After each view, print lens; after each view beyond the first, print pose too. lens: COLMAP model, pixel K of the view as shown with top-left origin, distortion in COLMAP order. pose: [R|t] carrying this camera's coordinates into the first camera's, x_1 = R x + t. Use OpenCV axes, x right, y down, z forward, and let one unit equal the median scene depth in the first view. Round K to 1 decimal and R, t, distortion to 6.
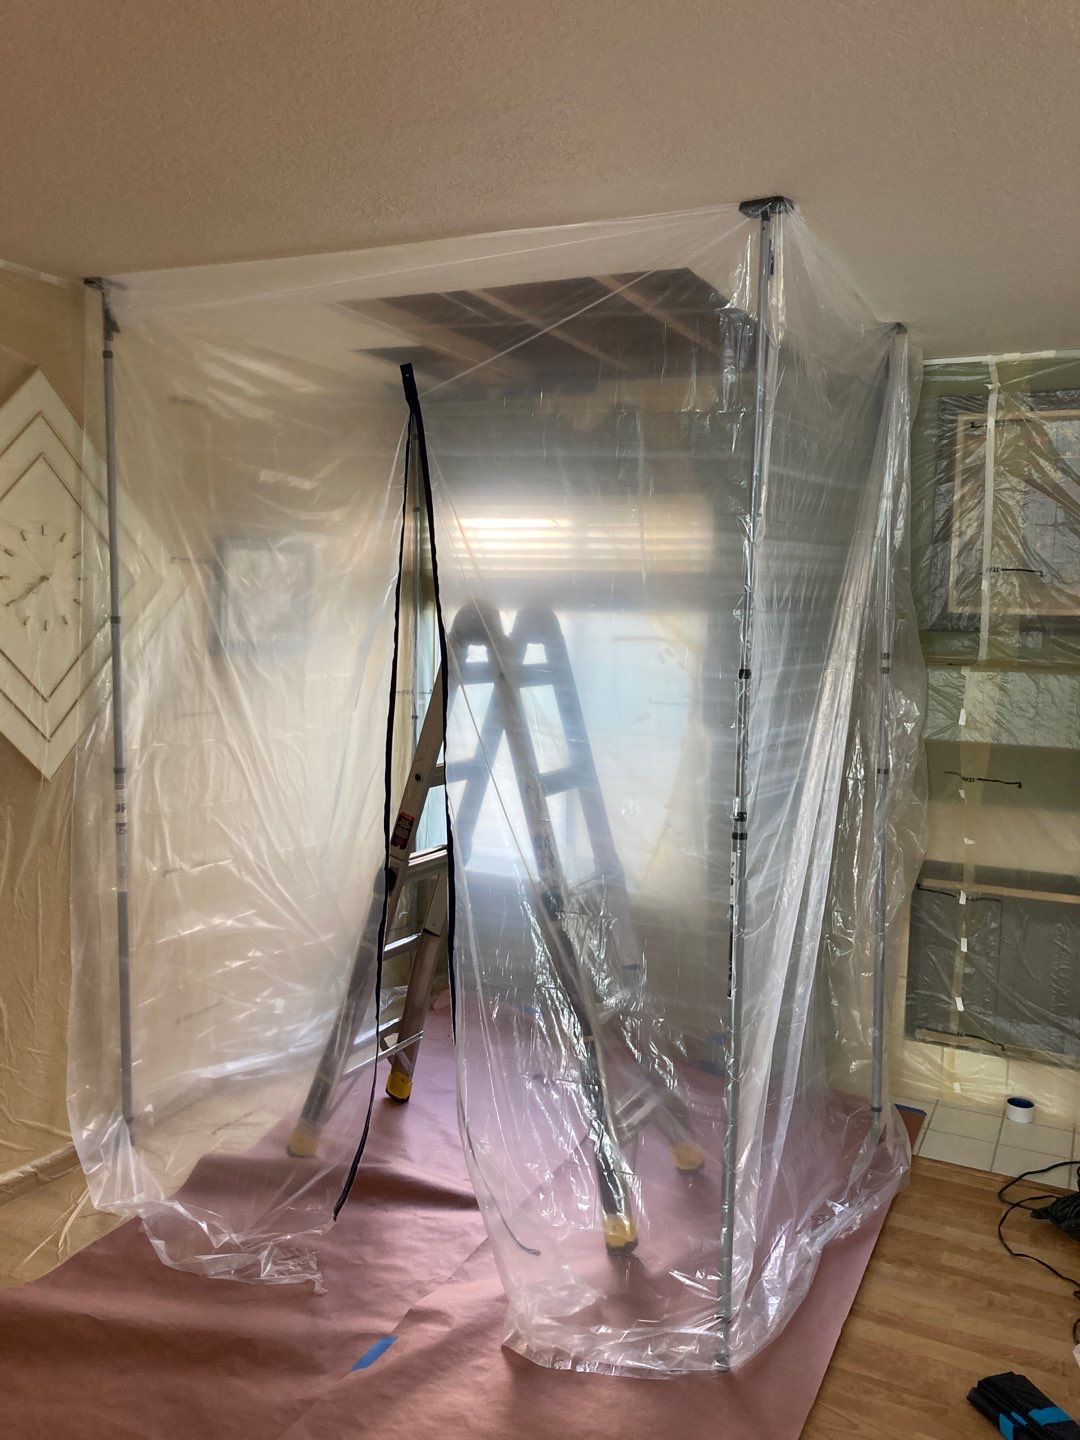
lens RADIAL K [[1103.0, 0, 546.9], [0, 1103.0, 718.6], [0, 0, 1]] dist [0.017379, -0.006102]
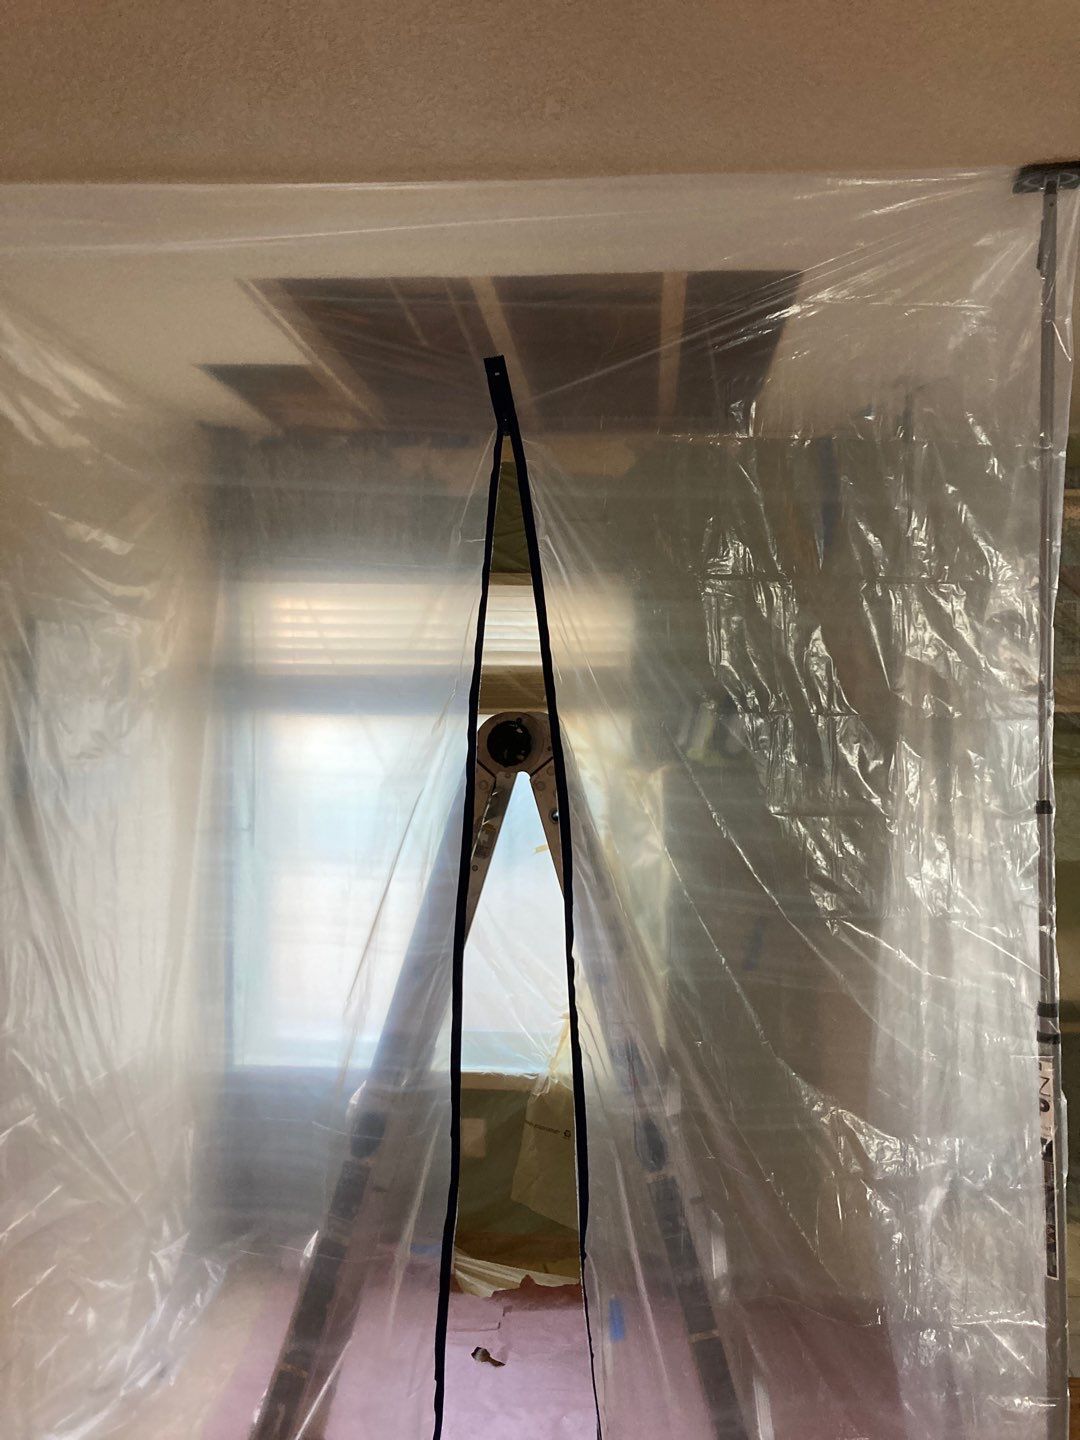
lens RADIAL K [[1103.0, 0, 537.4], [0, 1103.0, 719.1], [0, 0, 1]] dist [0.017379, -0.006102]
pose [[0.936596, -0.021827, 0.349730, -0.224389], [0.050390, 0.996074, -0.072780, -0.038675], [-0.346768, 0.085788, 0.934019, 0.266285]]
